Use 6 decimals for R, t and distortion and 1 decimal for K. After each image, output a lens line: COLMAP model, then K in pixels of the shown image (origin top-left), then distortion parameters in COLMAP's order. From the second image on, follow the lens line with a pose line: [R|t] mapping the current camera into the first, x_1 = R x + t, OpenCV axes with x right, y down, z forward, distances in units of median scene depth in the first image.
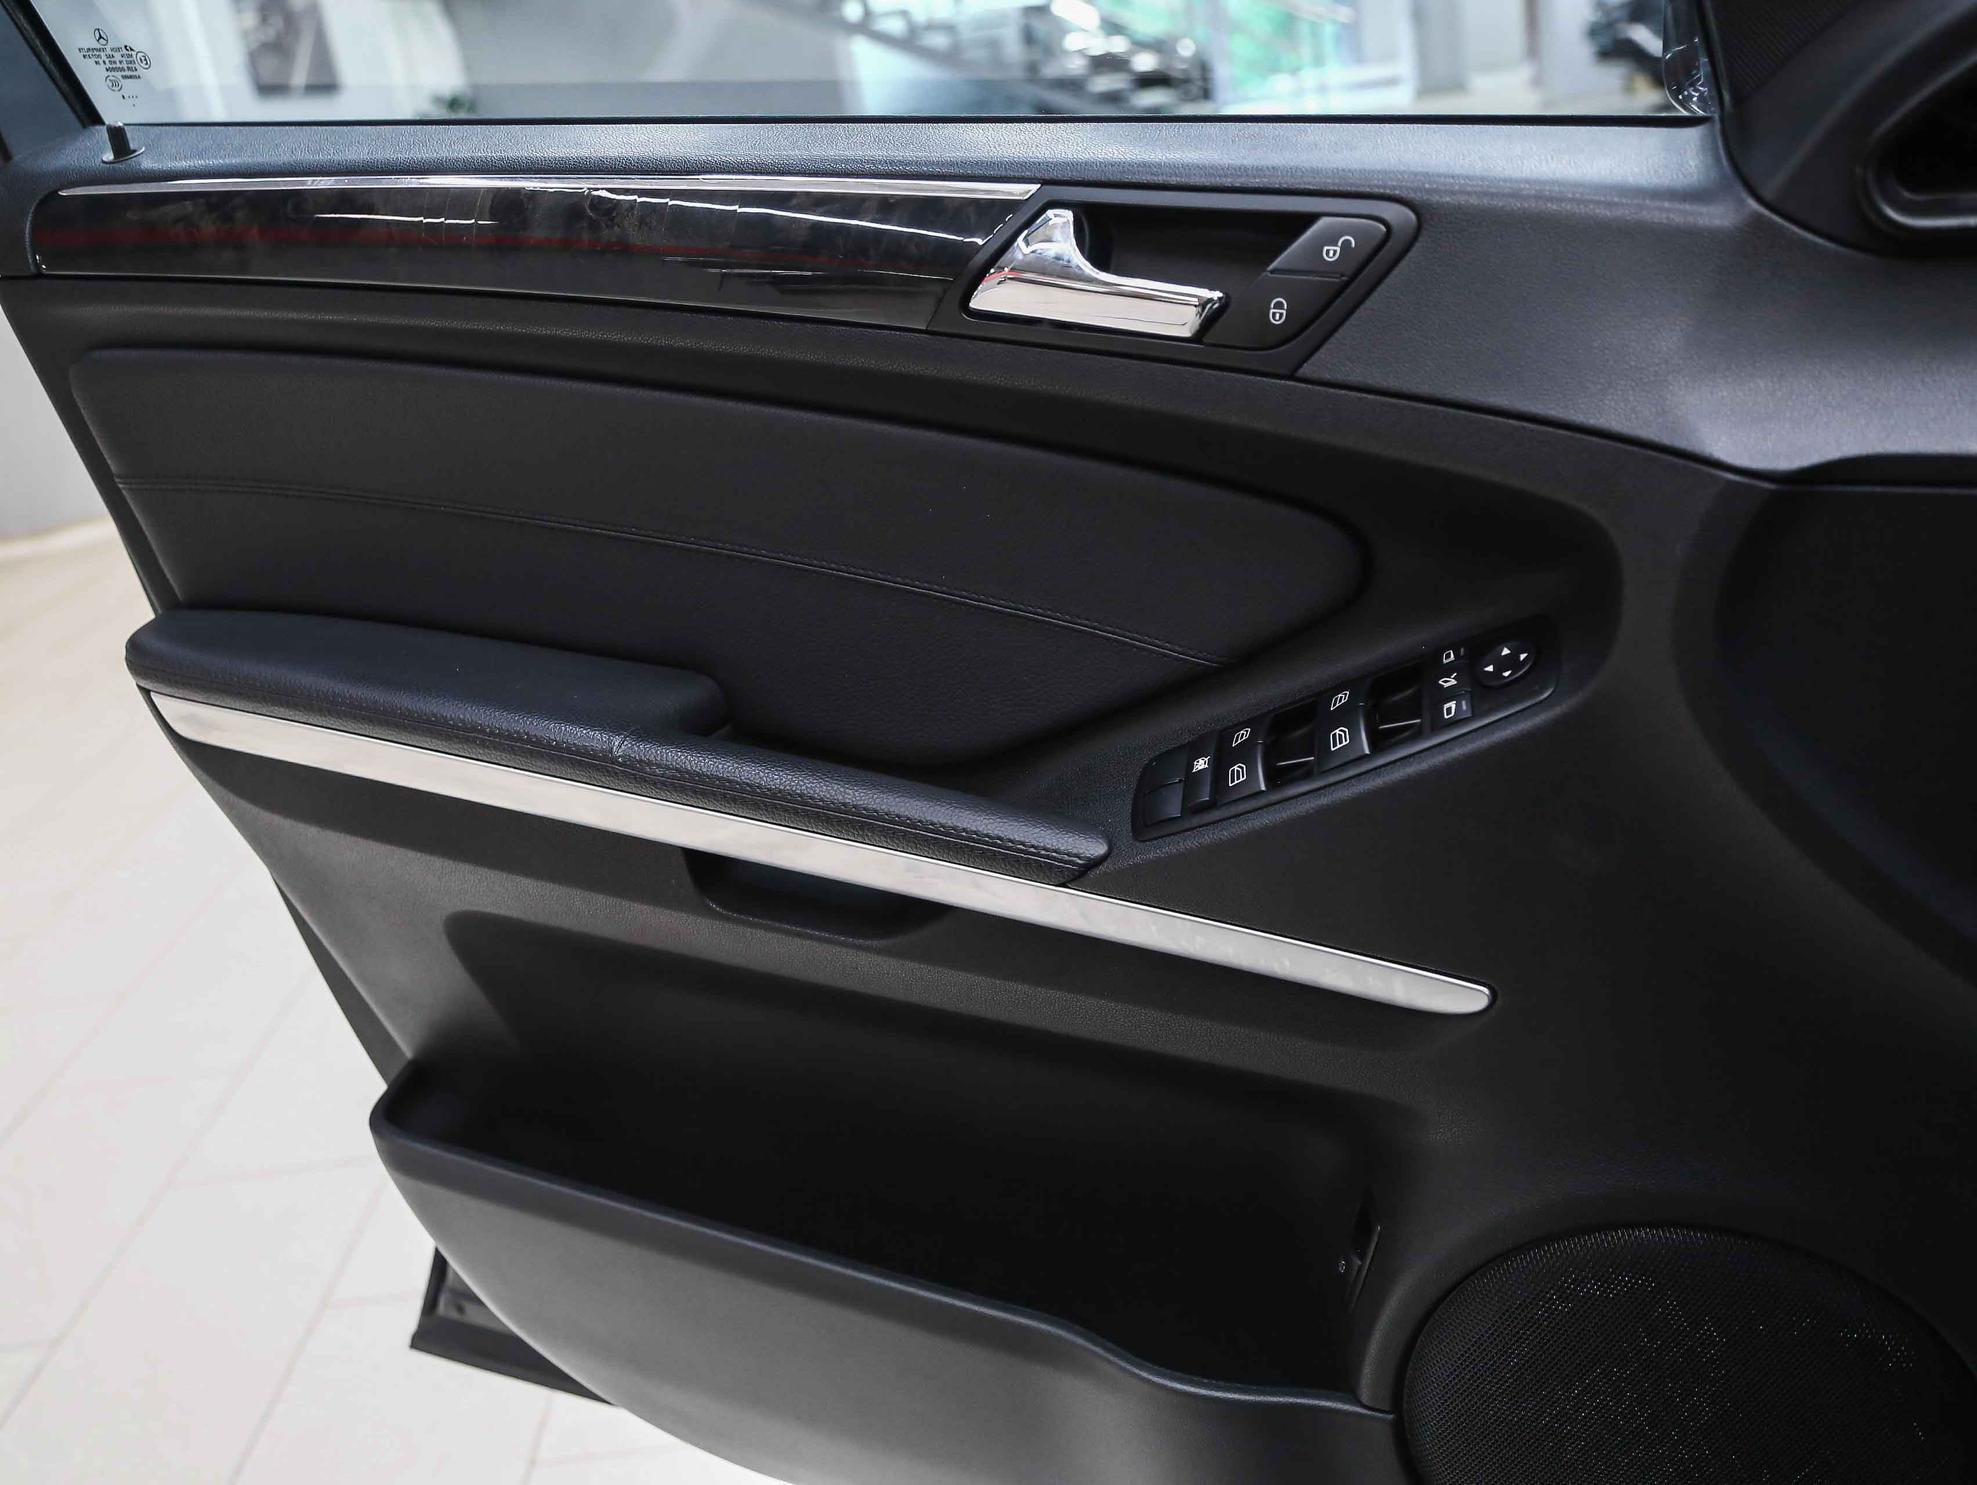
lens RADIAL K [[1803.0, 0, 988.5], [0, 1803.0, 742.5], [0, 0, 1]] dist [-0.004916, -0.000630]
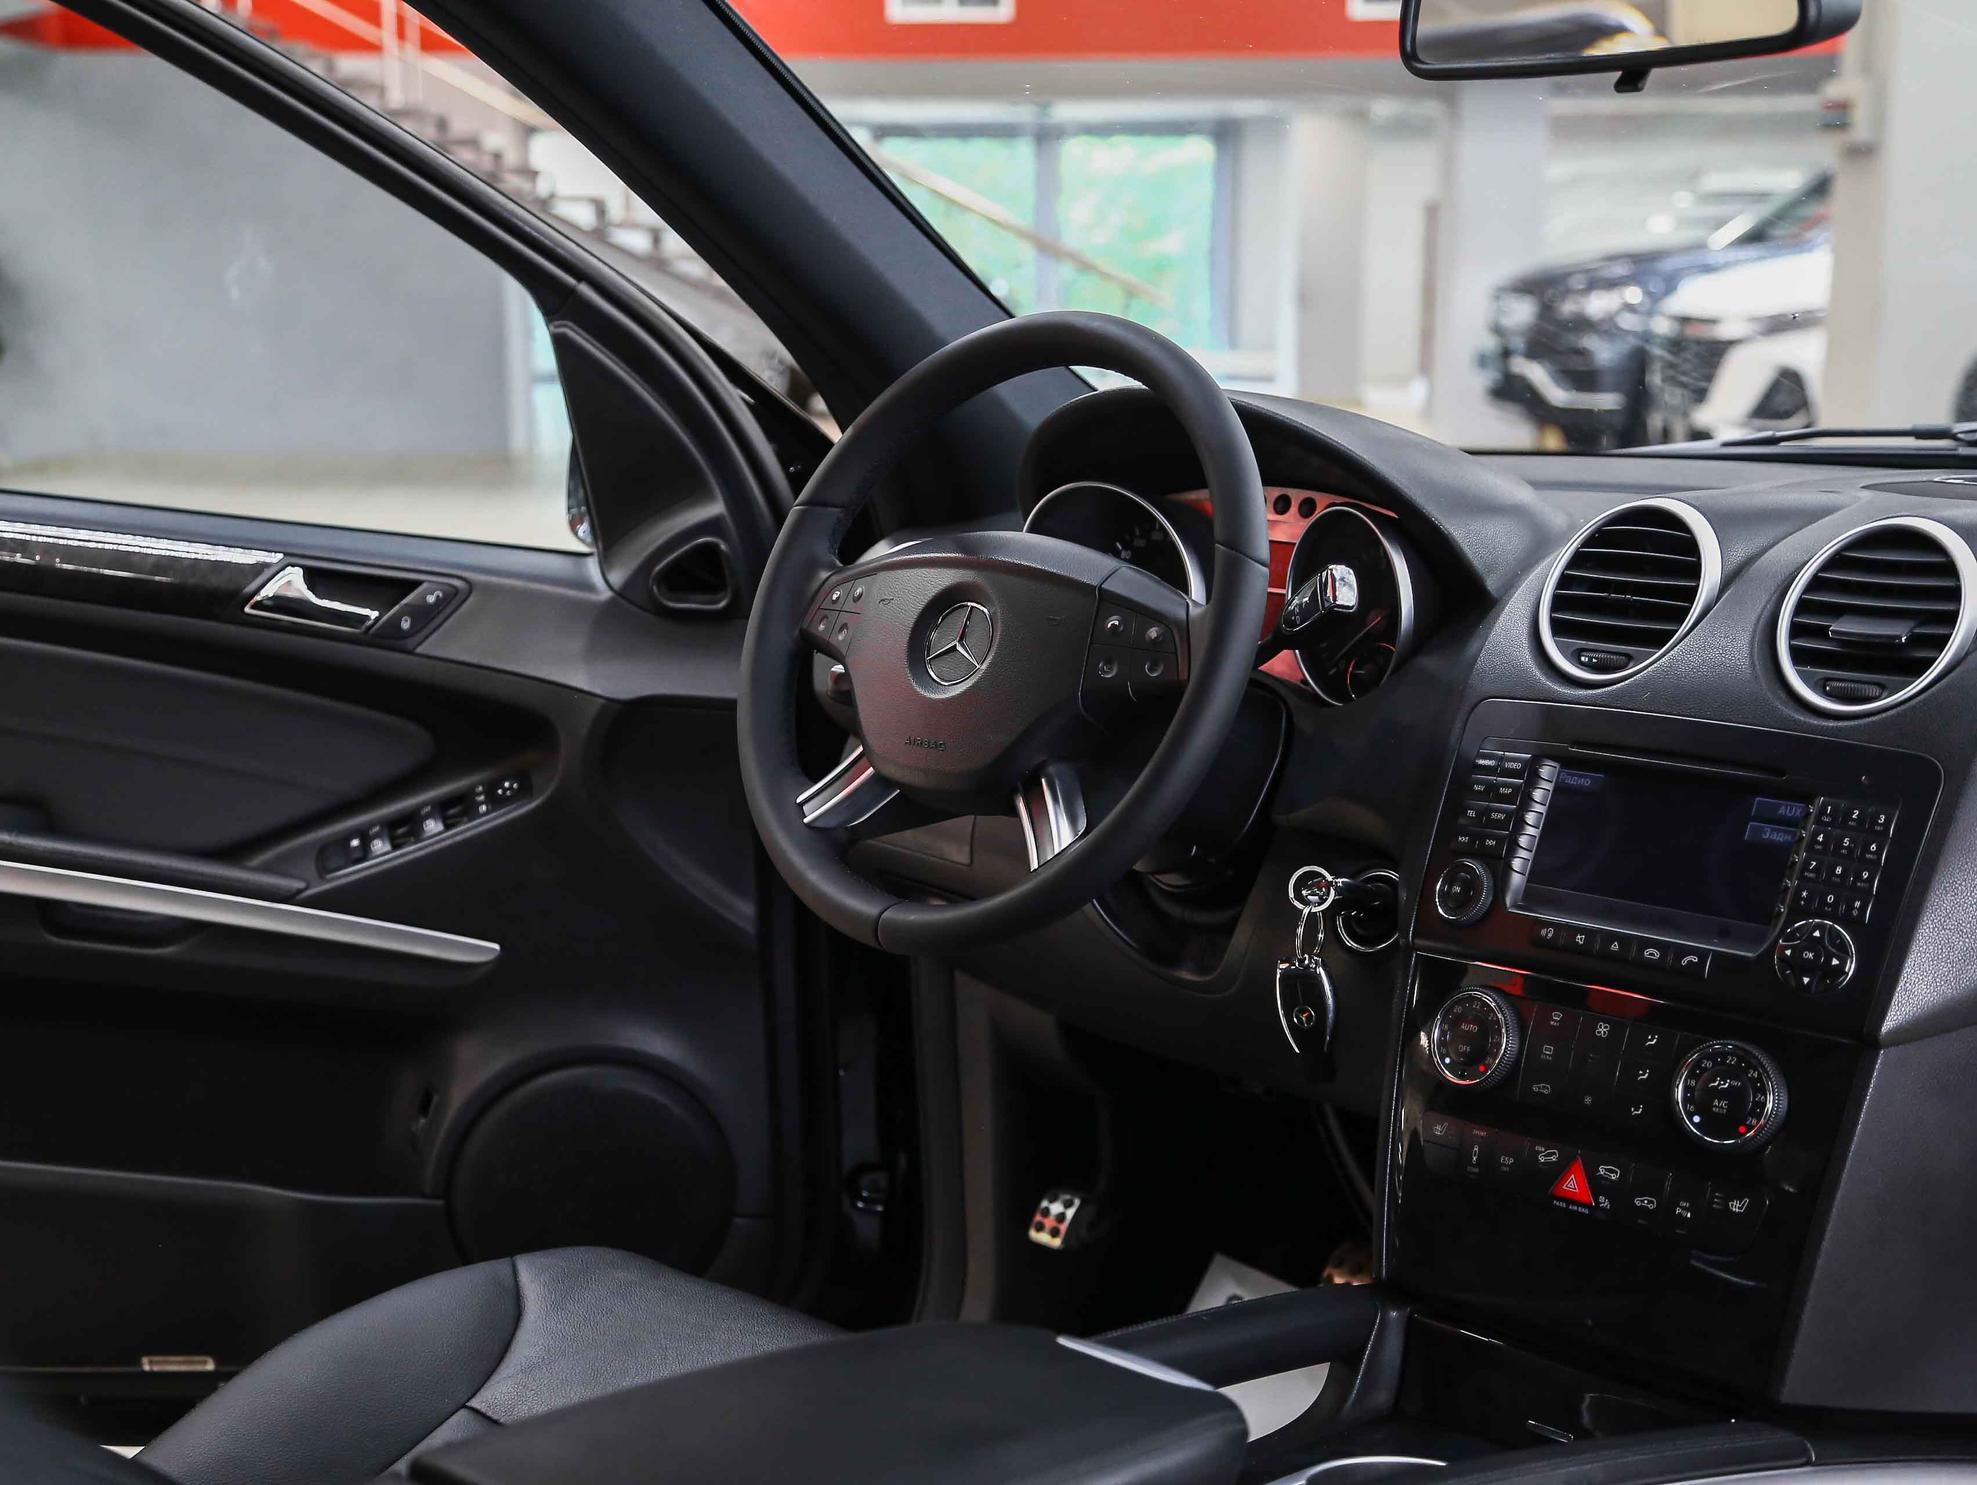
lens RADIAL K [[3066.4, 0, 988.5], [0, 3066.4, 742.5], [0, 0, 1]] dist [0.206784, -0.061068]
pose [[0.878450, 0.055686, 0.474579, -0.937668], [0.049603, 0.977193, -0.206477, 0.675174], [-0.475253, 0.204920, 0.855653, -2.384099]]
